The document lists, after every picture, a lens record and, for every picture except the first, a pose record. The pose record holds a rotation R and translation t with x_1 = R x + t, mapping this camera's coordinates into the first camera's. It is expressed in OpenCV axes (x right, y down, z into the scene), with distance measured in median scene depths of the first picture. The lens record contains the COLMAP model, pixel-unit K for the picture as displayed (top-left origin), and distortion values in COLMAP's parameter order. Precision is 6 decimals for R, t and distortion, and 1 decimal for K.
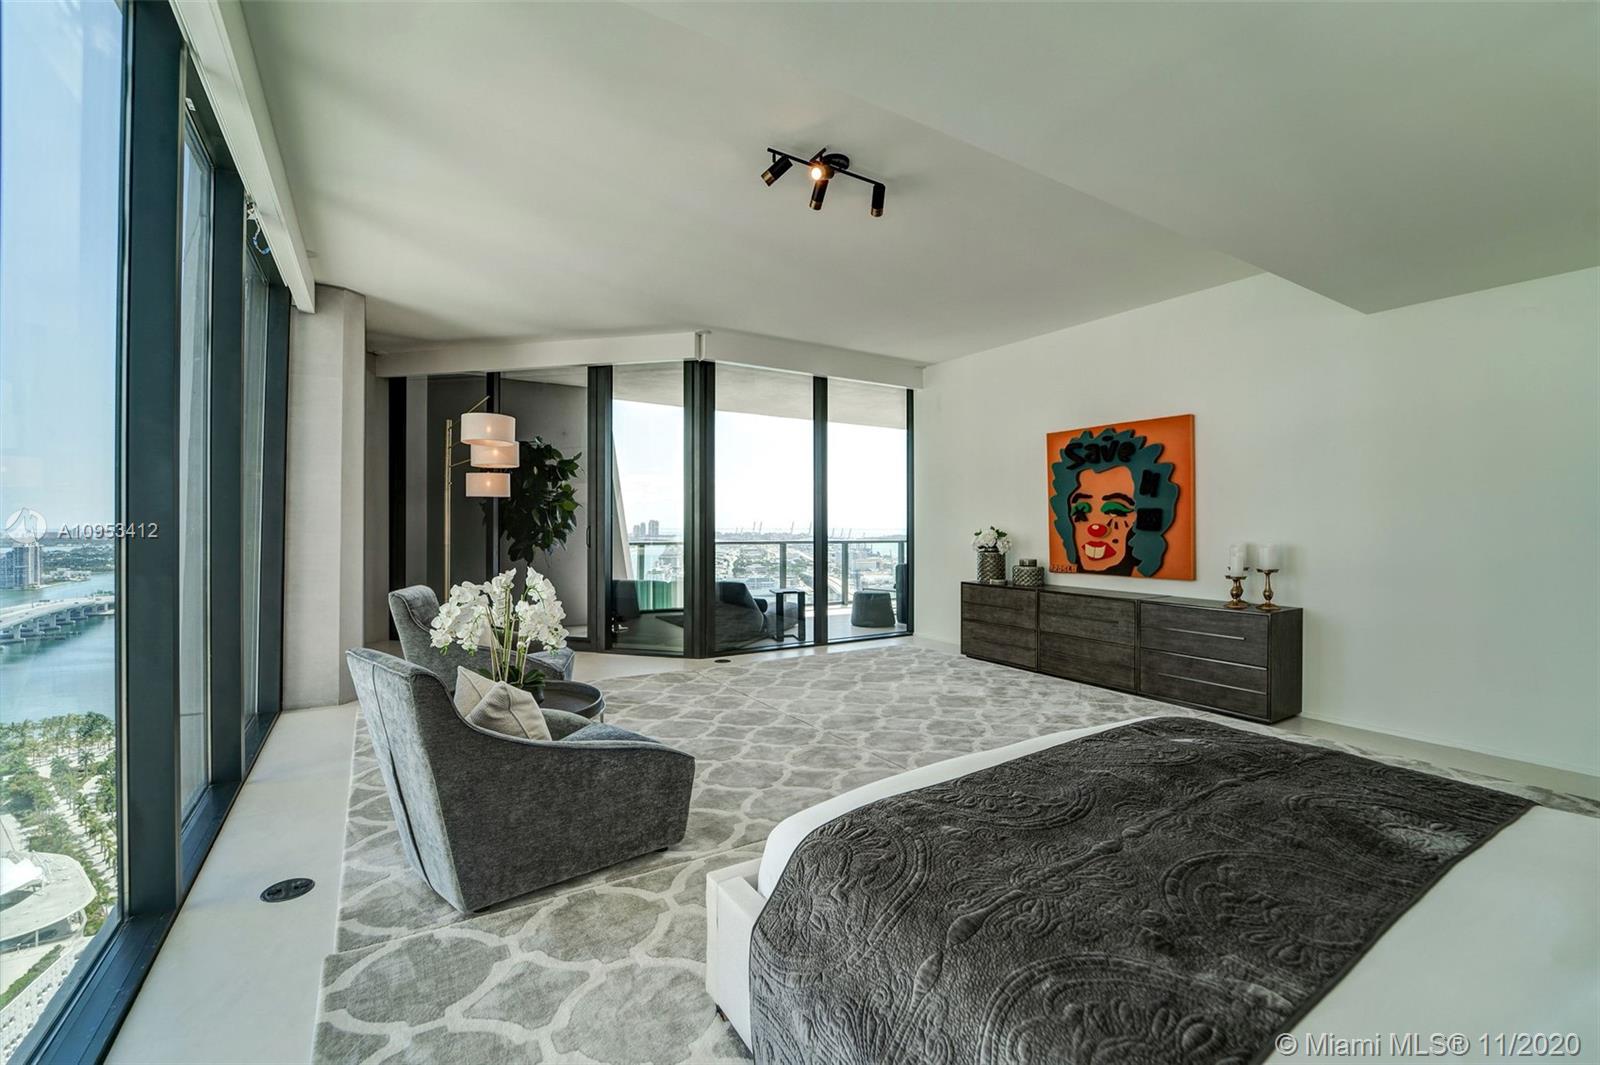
lens RADIAL K [[658.0, 0, 765.6], [0, 658.0, 529.1], [0, 0, 1]] dist [-0.021886, -0.000419]
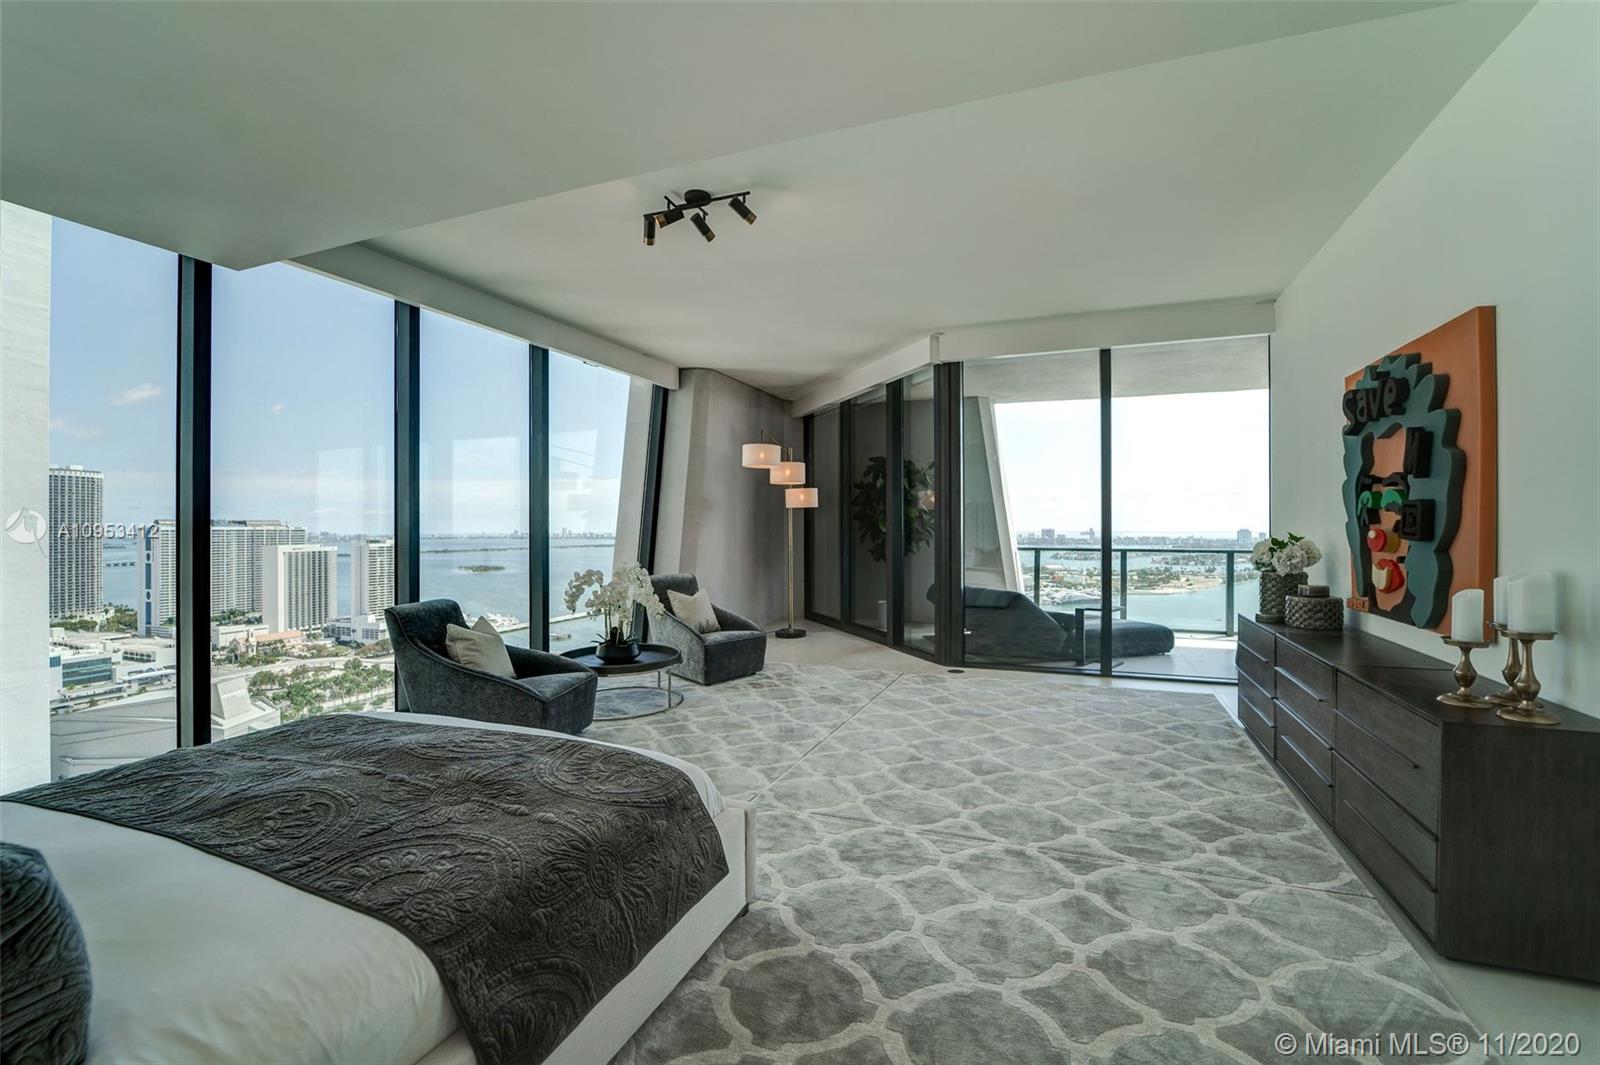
lens RADIAL K [[658.0, 0, 837.1], [0, 658.0, 539.5], [0, 0, 1]] dist [-0.021886, -0.000419]
pose [[0.646587, 0.009319, -0.762783, 0.642243], [-0.001749, 0.999941, 0.010734, -0.003251], [0.762838, -0.005607, 0.646565, 0.281701]]
